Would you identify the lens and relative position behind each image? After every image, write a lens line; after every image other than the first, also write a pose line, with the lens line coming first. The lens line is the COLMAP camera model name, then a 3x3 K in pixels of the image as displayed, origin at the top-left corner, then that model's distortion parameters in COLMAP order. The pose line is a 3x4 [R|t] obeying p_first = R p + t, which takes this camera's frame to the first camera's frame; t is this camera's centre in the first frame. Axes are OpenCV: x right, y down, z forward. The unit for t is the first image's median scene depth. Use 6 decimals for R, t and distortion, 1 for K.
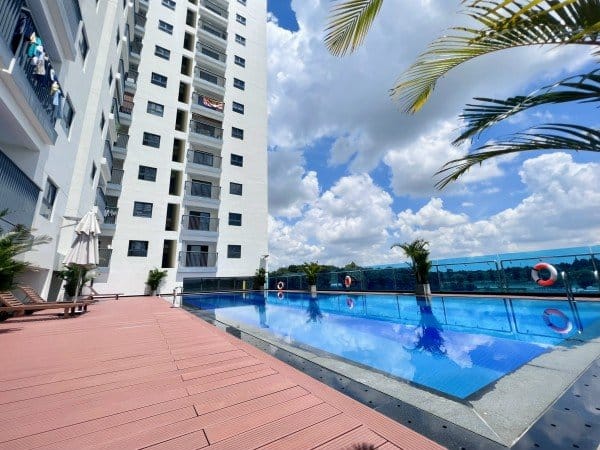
lens RADIAL K [[241.1, 0, 300.3], [0, 241.1, 221.0], [0, 0, 1]] dist [-0.000562, -0.000024]
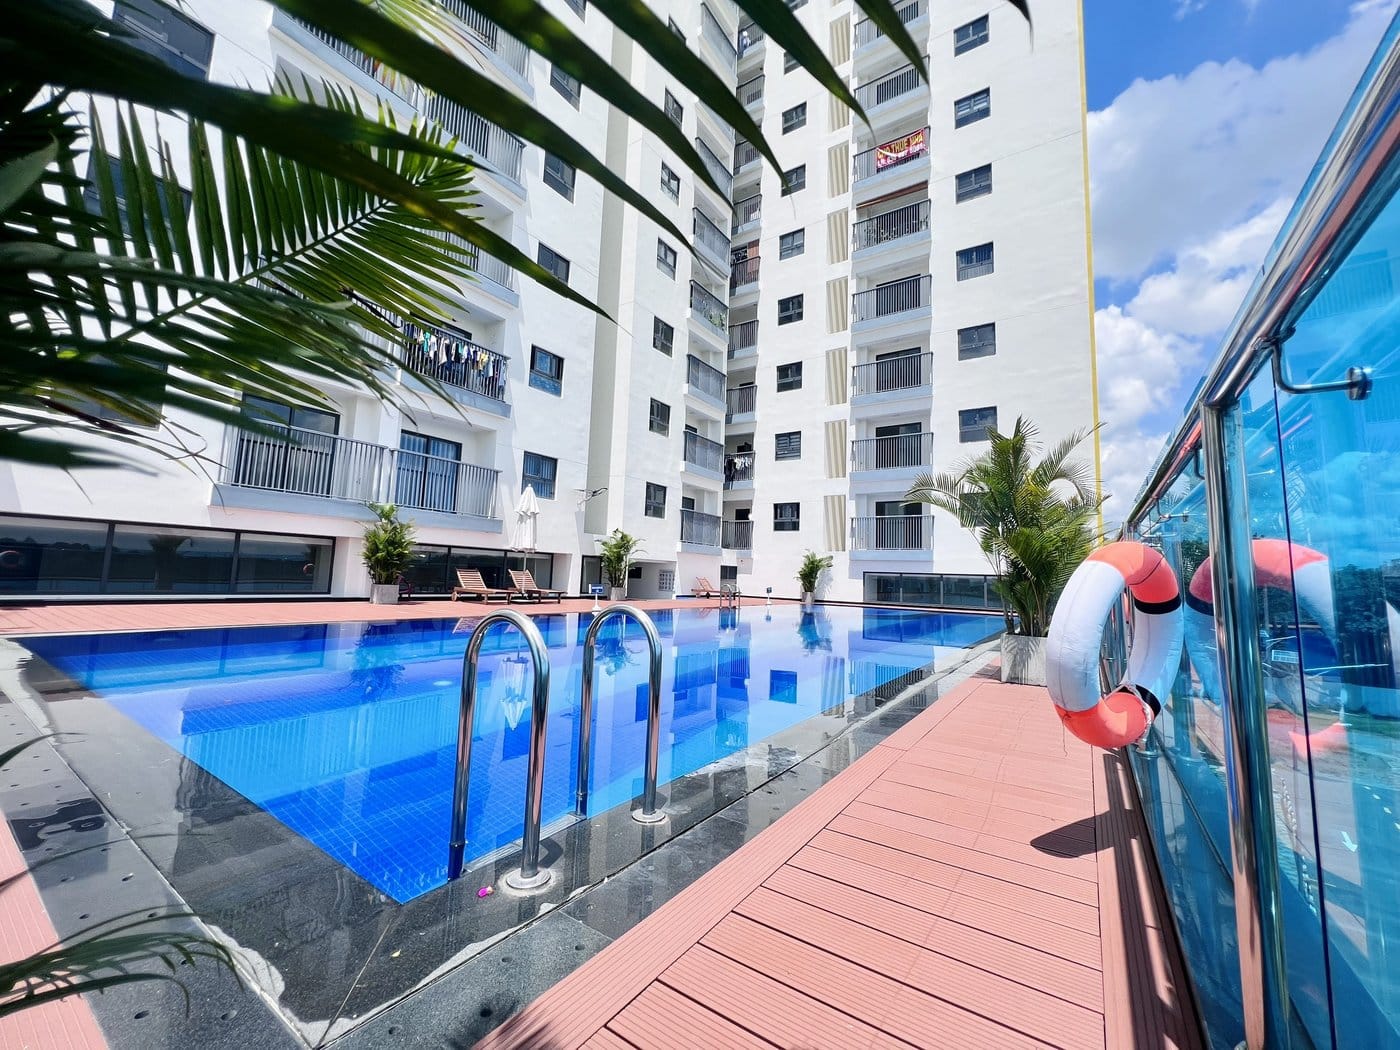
lens RADIAL K [[562.5, 0, 701.4], [0, 562.5, 519.6], [0, 0, 1]] dist [-0.000562, -0.000024]
pose [[0.401842, -0.048933, -0.914401, 0.394415], [0.175598, 0.984157, 0.024502, 0.047200], [0.898715, -0.170413, 0.404068, 0.257959]]
